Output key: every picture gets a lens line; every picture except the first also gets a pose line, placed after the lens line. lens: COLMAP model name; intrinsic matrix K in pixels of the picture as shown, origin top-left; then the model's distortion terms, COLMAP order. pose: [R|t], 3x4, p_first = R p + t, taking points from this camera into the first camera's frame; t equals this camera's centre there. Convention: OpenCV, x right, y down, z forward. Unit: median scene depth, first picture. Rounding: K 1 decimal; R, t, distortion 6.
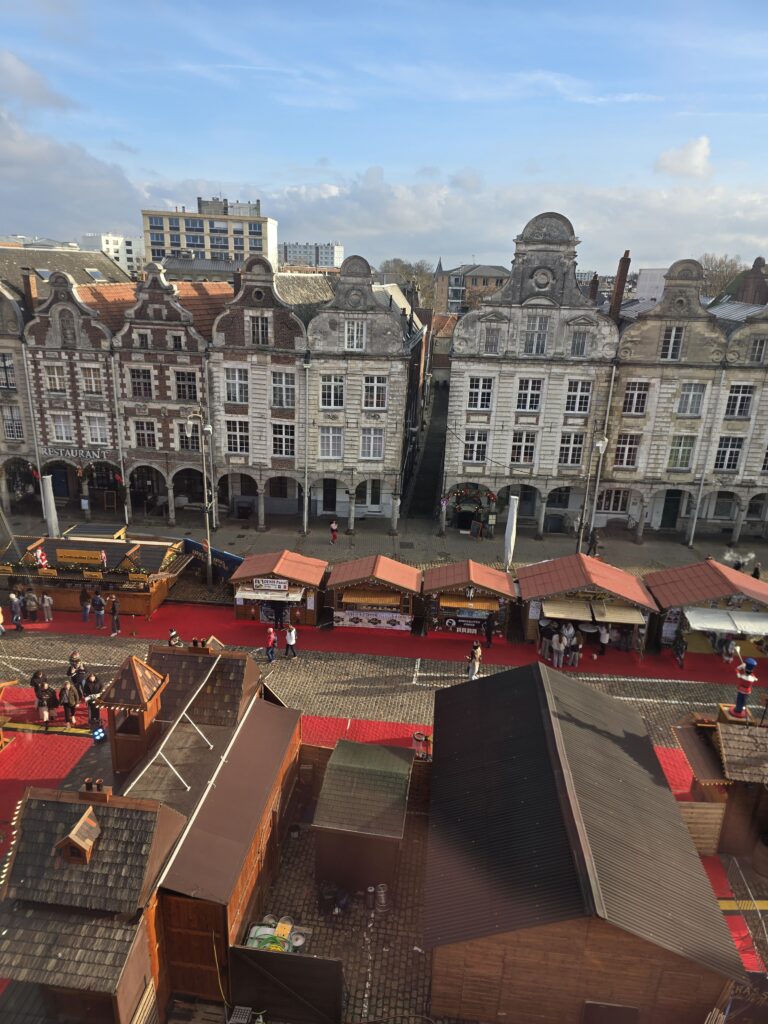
lens RADIAL K [[732.0, 0, 383.2], [0, 732.0, 515.2], [0, 0, 1]] dist [0.085984, -0.007013]
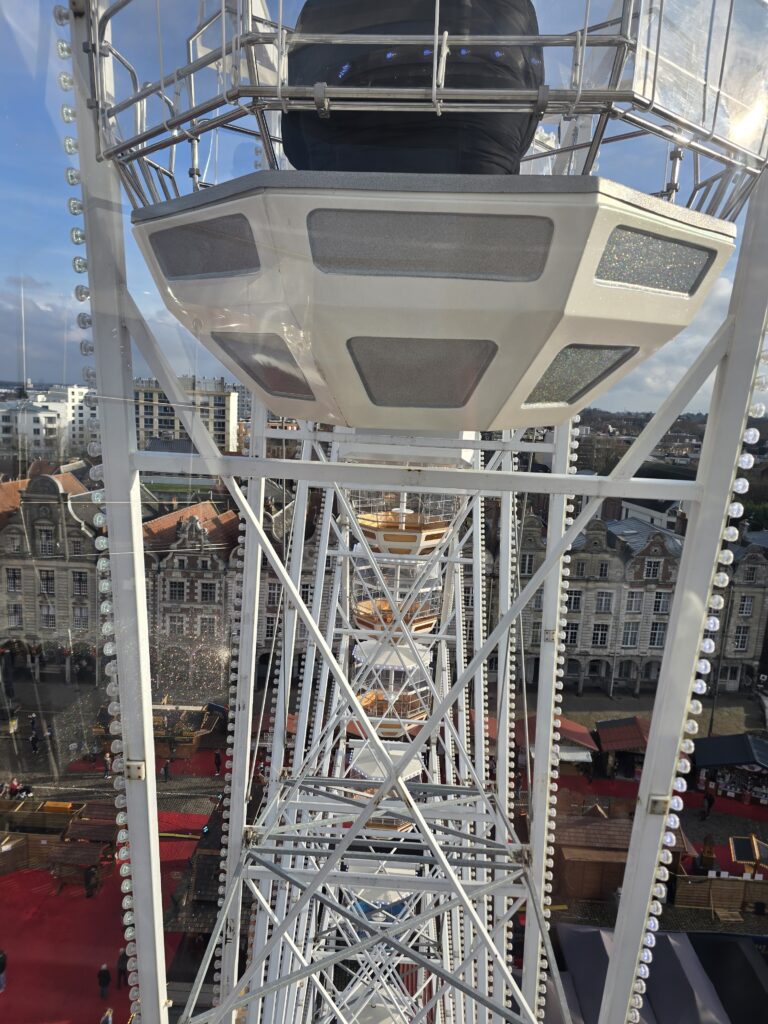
lens RADIAL K [[732.0, 0, 385.8], [0, 732.0, 508.8], [0, 0, 1]] dist [0.085984, -0.007013]
pose [[0.996320, 0.001740, 0.085697, -0.040384], [0.012441, 0.986270, -0.164670, -0.093186], [-0.084807, 0.165130, 0.982619, -0.498347]]
